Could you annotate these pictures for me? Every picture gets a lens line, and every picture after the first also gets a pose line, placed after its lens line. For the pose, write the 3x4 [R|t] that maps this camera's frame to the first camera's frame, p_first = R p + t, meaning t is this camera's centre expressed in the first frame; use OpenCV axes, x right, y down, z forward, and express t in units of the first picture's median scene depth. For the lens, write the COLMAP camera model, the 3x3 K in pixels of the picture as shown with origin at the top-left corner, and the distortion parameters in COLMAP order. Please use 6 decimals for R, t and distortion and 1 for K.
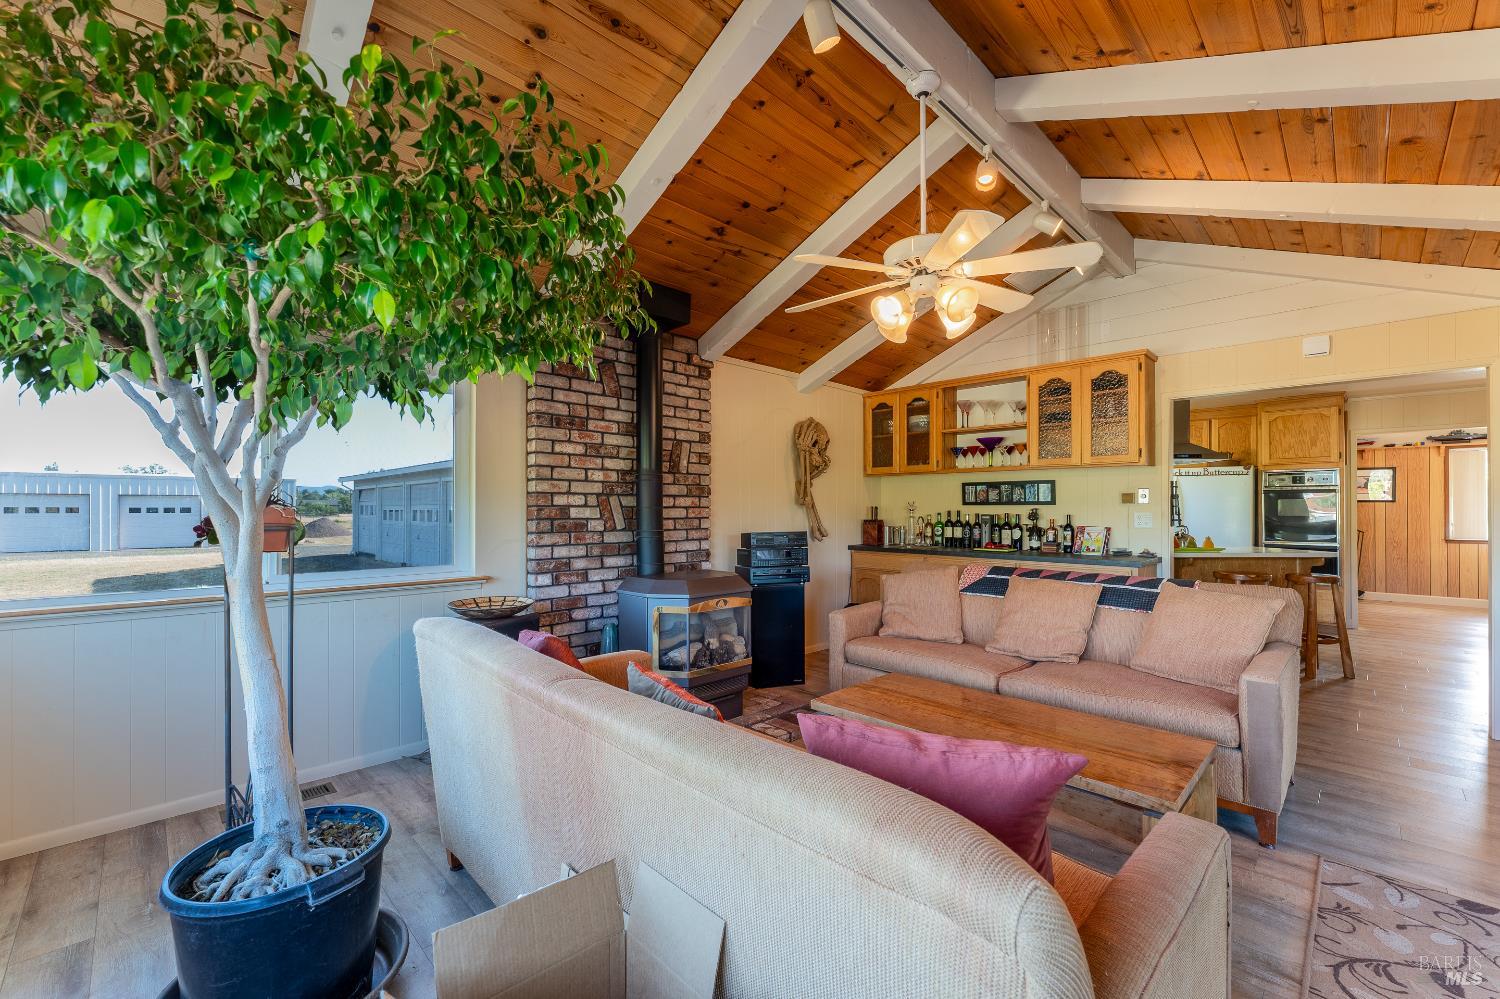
lens RADIAL K [[608.6, 0, 746.1], [0, 608.6, 498.3], [0, 0, 1]] dist [0.000166, -0.000929]
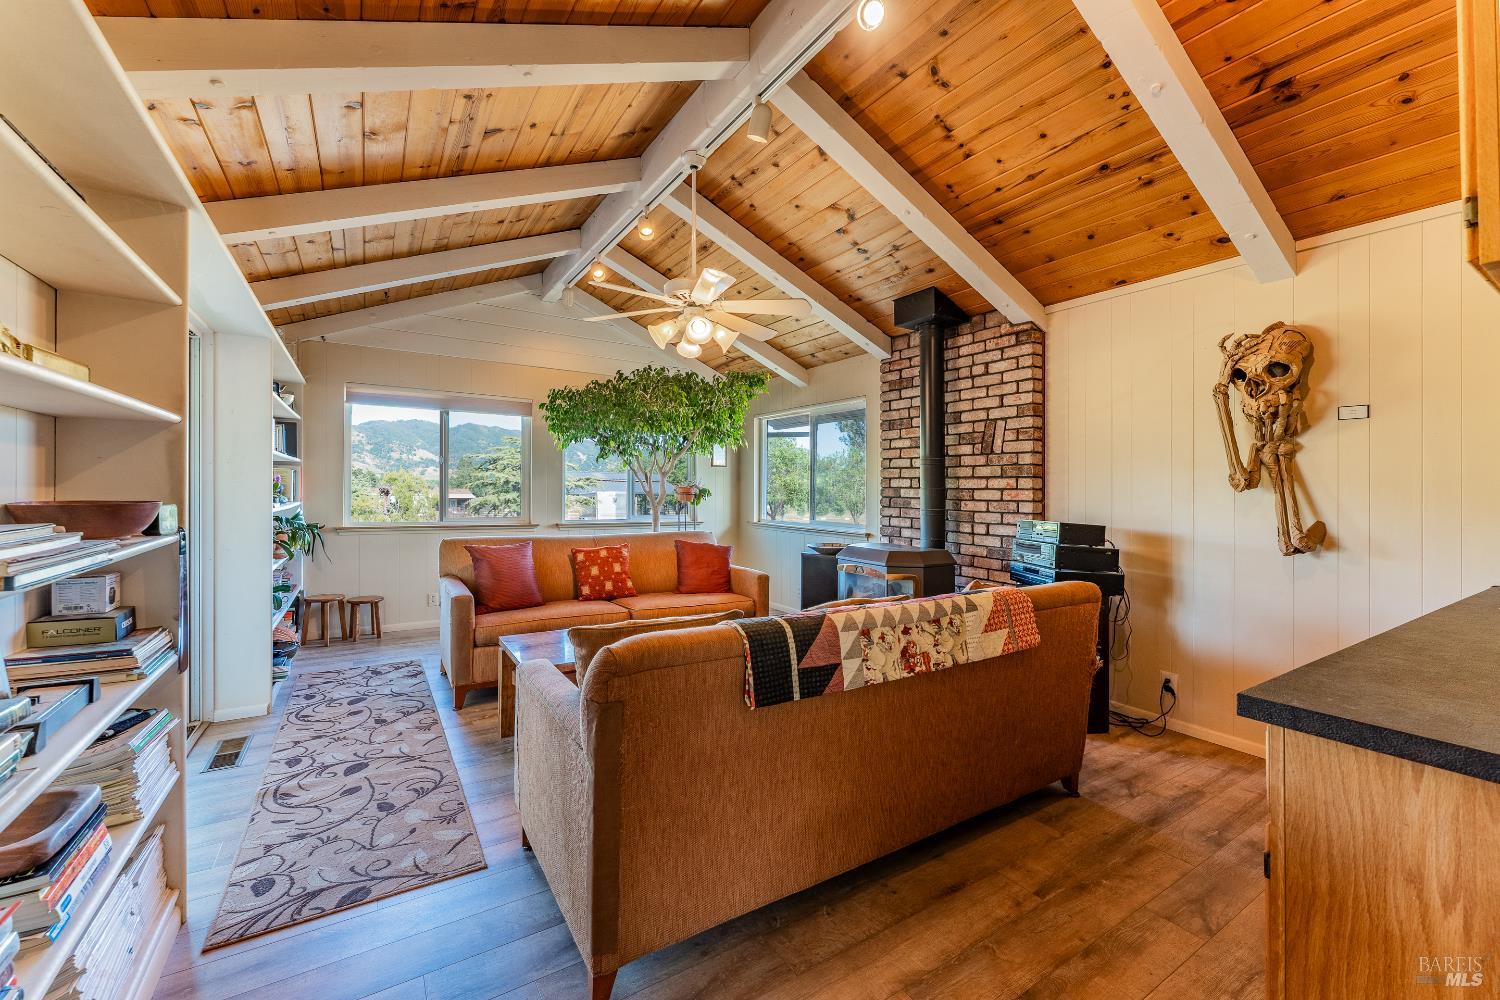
lens RADIAL K [[608.6, 0, 746.7], [0, 608.6, 491.4], [0, 0, 1]] dist [0.000166, -0.000929]
pose [[-0.214730, 0.002477, -0.976670, 1.041739], [0.006355, 0.999979, 0.001139, 0.016803], [0.976653, -0.005962, -0.214741, 0.940638]]
